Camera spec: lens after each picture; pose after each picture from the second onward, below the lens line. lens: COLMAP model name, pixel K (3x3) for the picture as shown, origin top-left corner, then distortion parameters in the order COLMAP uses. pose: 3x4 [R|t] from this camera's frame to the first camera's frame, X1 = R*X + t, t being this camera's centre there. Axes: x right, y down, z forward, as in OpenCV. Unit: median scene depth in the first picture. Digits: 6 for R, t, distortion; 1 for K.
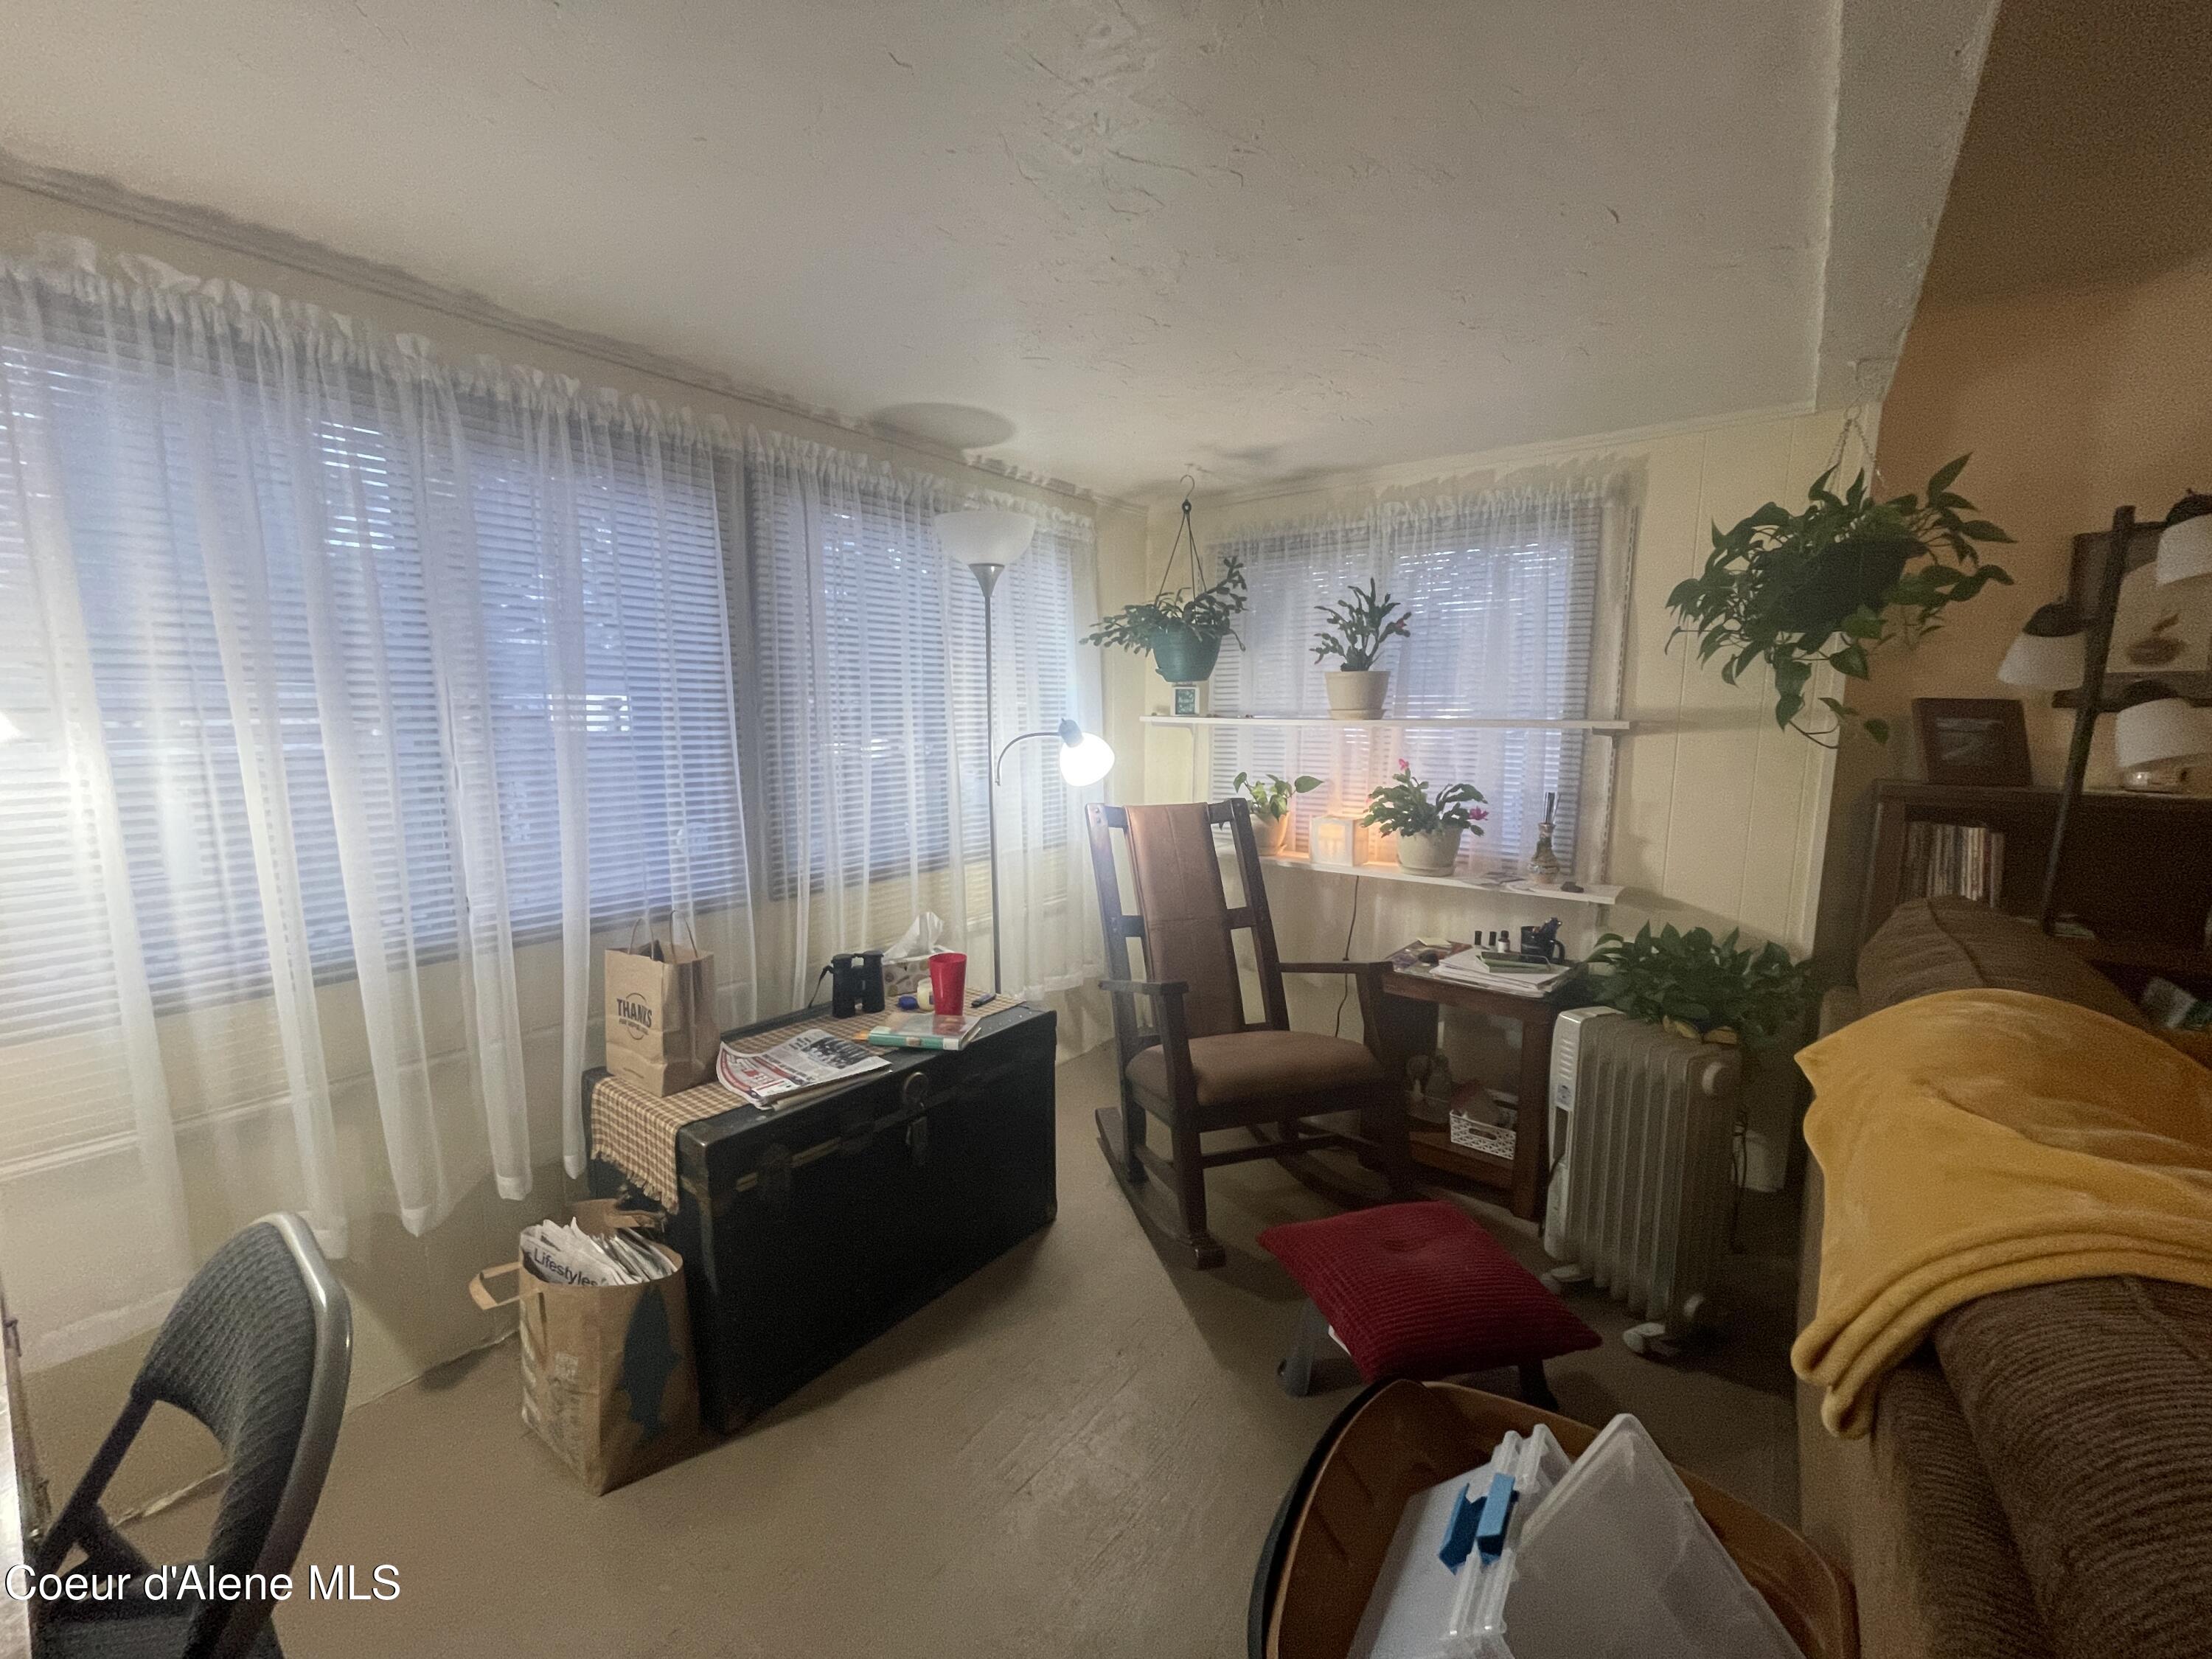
lens RADIAL K [[890.3, 0, 1104.8], [0, 890.3, 843.1], [0, 0, 1]] dist [-0.000166, -0.000101]
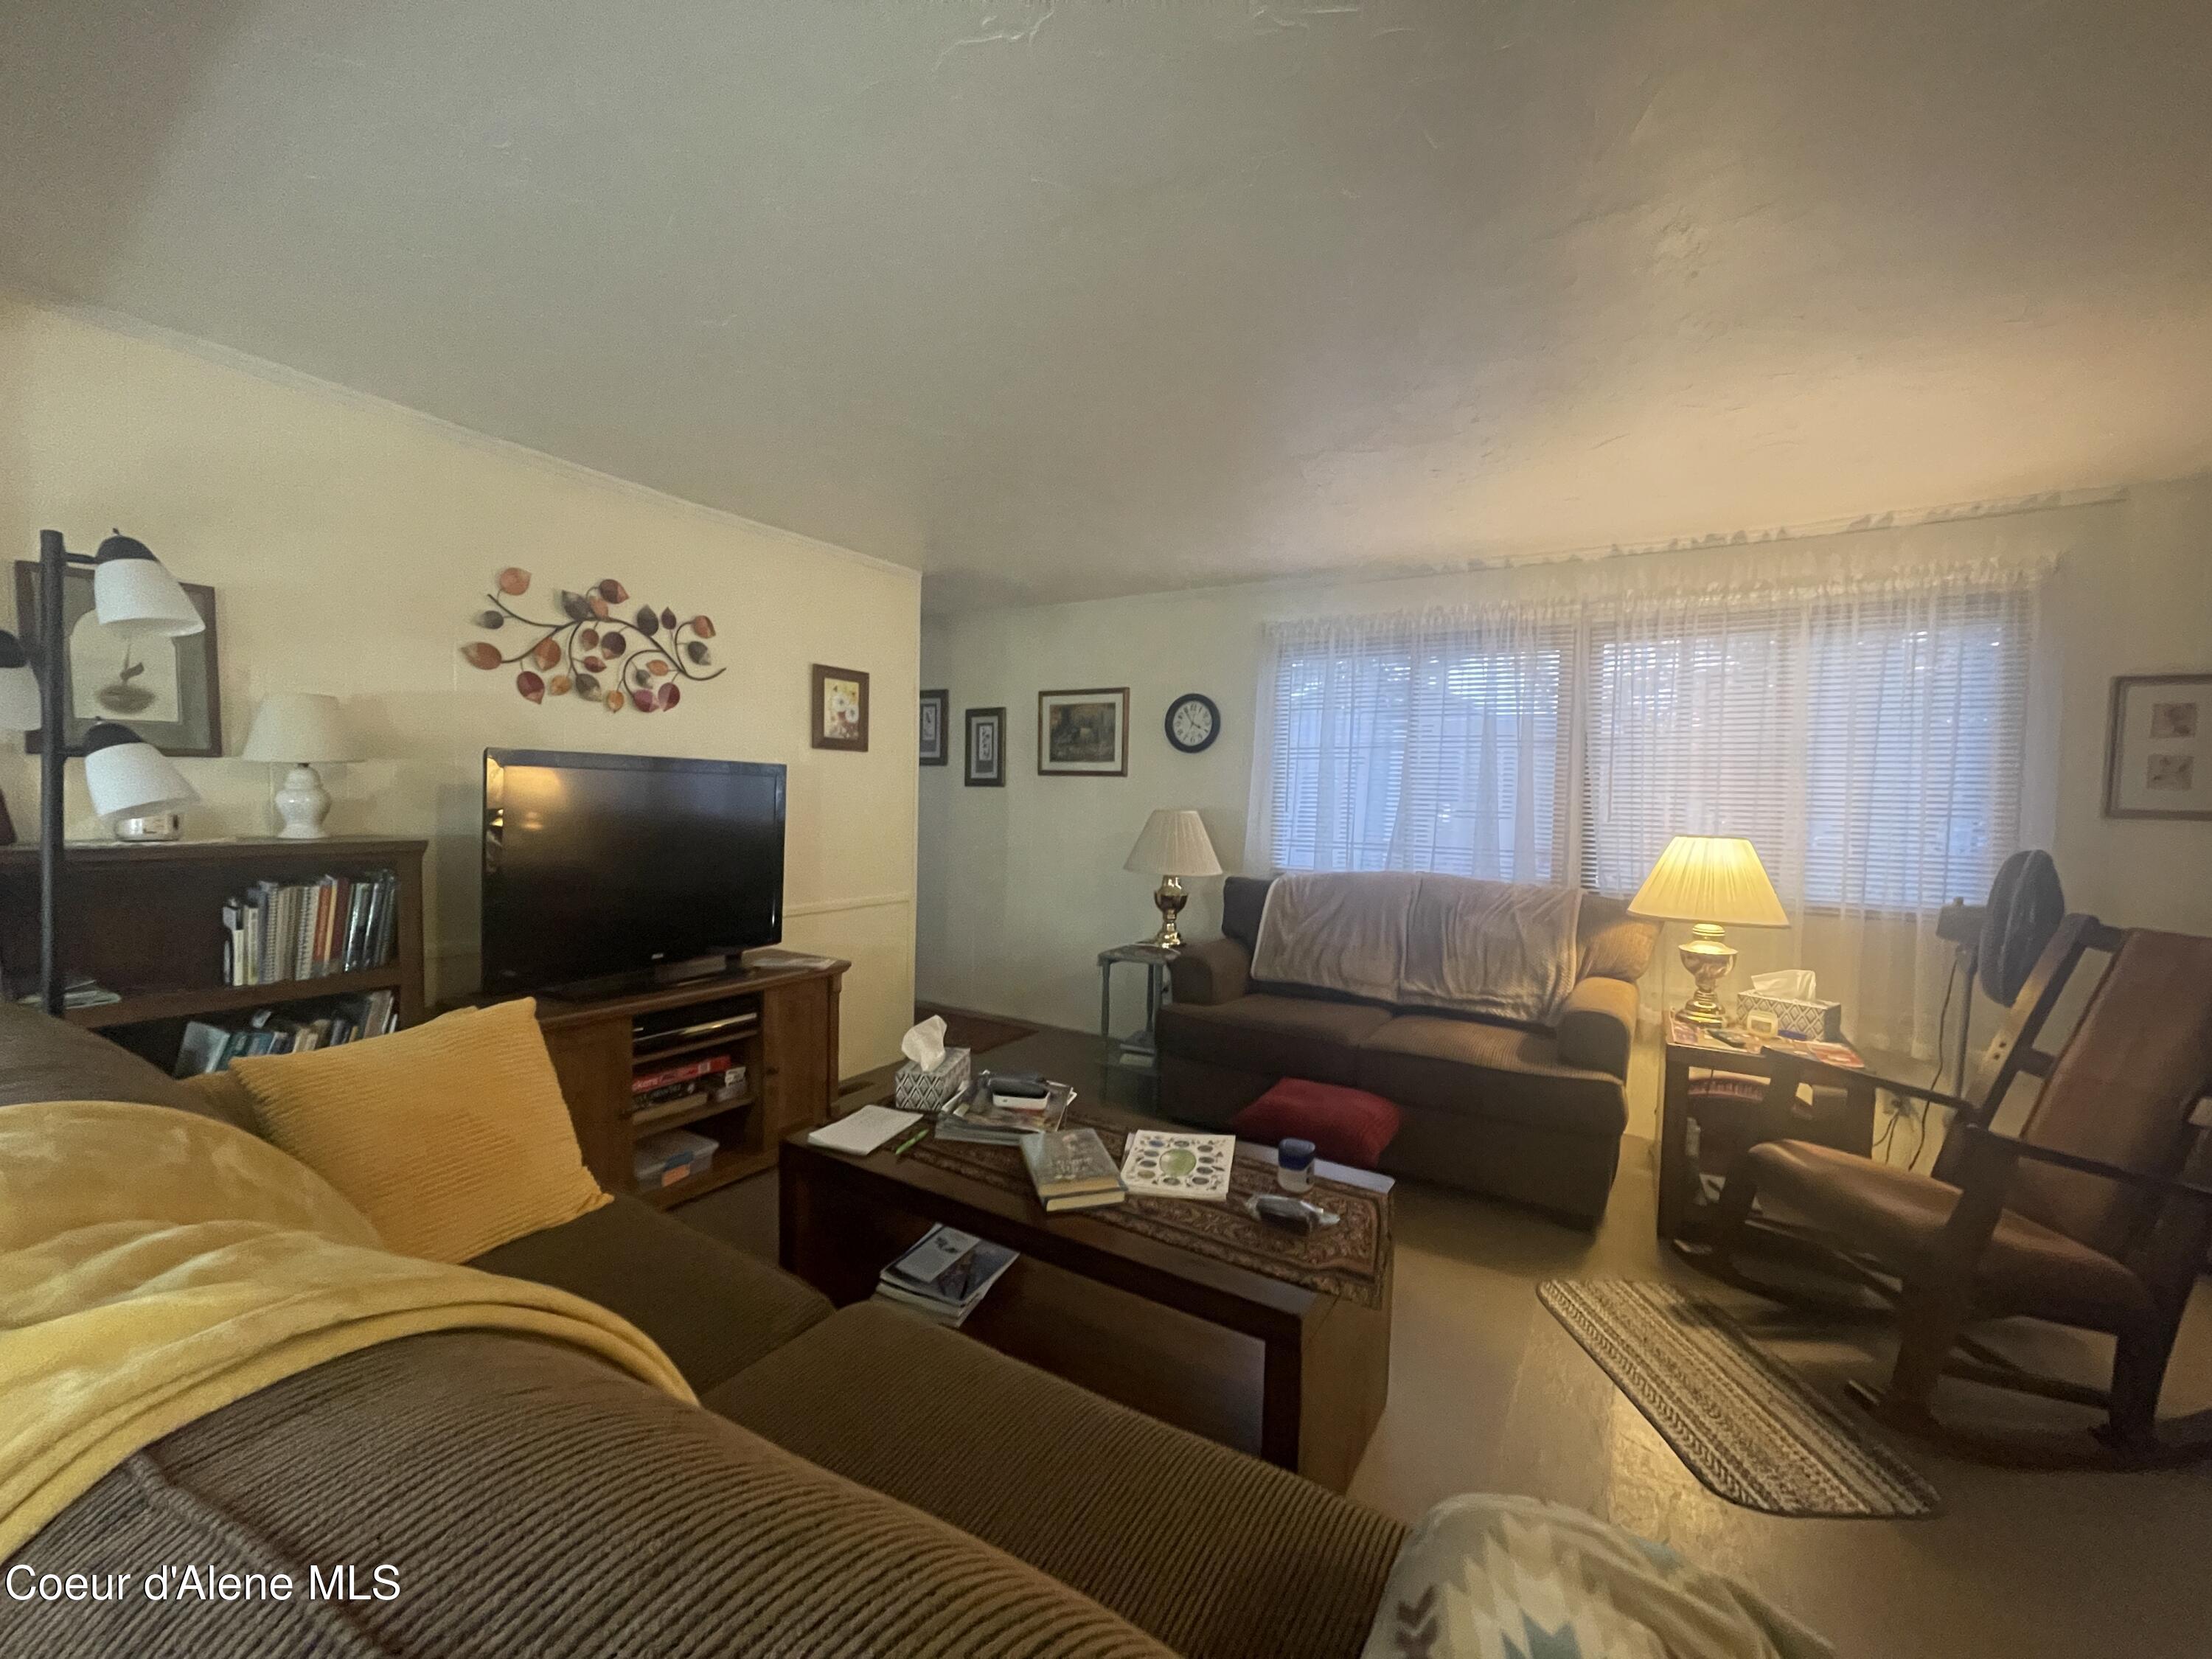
lens RADIAL K [[890.3, 0, 1107.8], [0, 890.3, 833.7], [0, 0, 1]] dist [-0.000166, -0.000101]
pose [[-0.102587, -0.055677, 0.993165, 0.102978], [0.124913, 0.989808, 0.068391, -0.000381], [-0.986850, 0.131075, -0.094586, 0.051115]]
